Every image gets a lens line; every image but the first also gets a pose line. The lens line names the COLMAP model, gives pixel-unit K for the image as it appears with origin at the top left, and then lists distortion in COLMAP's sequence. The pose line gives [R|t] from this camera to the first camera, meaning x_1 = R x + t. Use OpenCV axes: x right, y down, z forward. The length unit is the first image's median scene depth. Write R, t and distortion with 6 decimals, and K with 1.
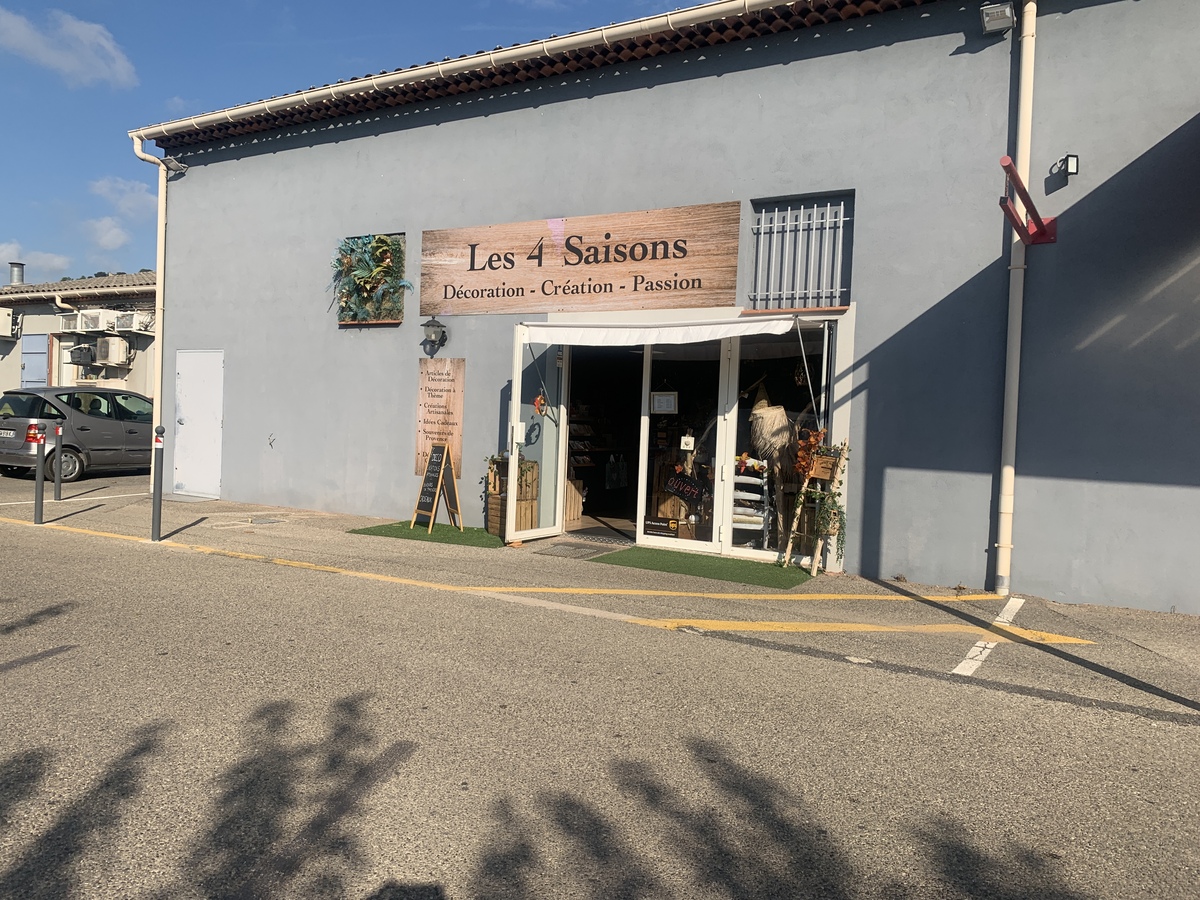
lens RADIAL K [[919.5, 0, 599.9], [0, 919.5, 448.3], [0, 0, 1]] dist [0.006844, -0.011268]
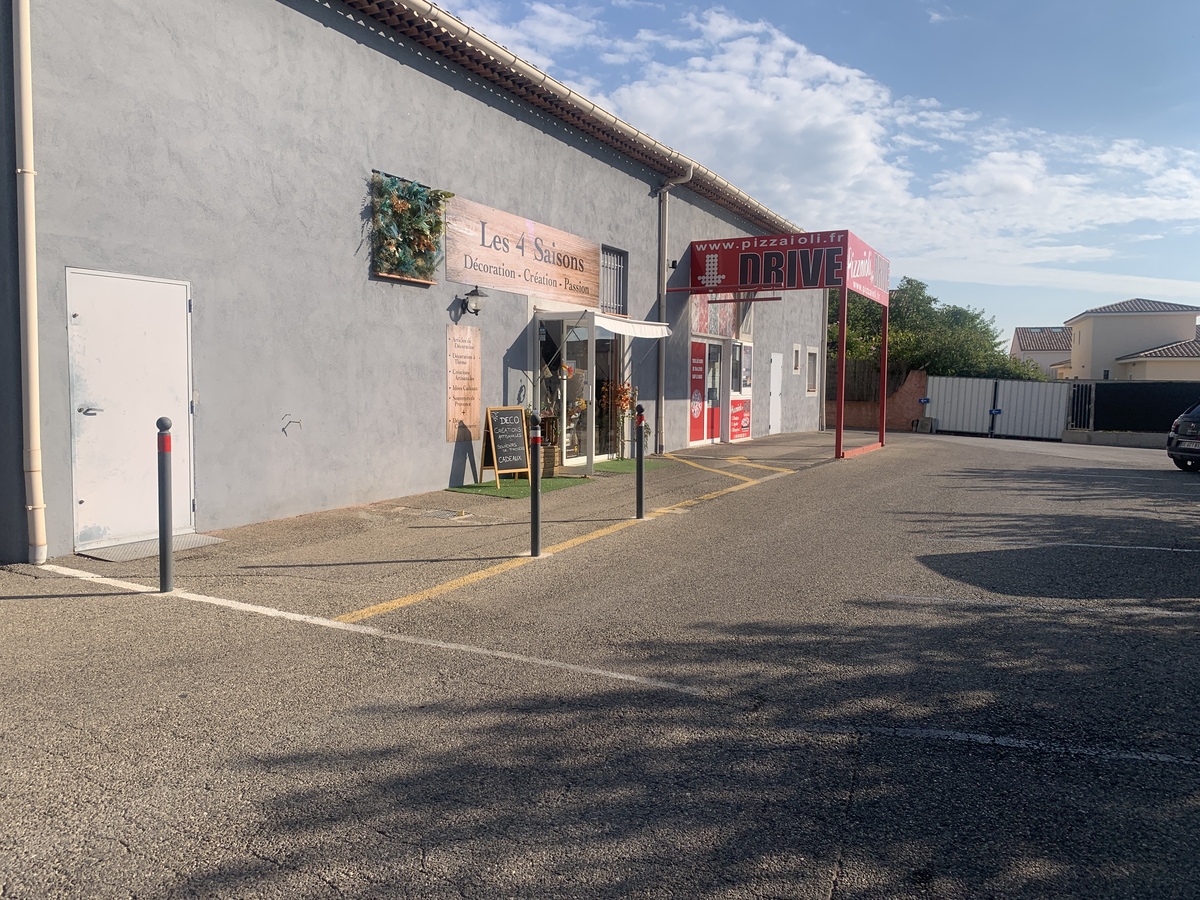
lens RADIAL K [[919.5, 0, 599.0], [0, 919.5, 451.2], [0, 0, 1]] dist [0.006844, -0.011268]
pose [[-0.093251, -0.122968, 0.988020, -1.259800], [-0.000498, 0.992349, 0.123460, -0.088245], [-0.995643, 0.011020, -0.092598, 0.975099]]
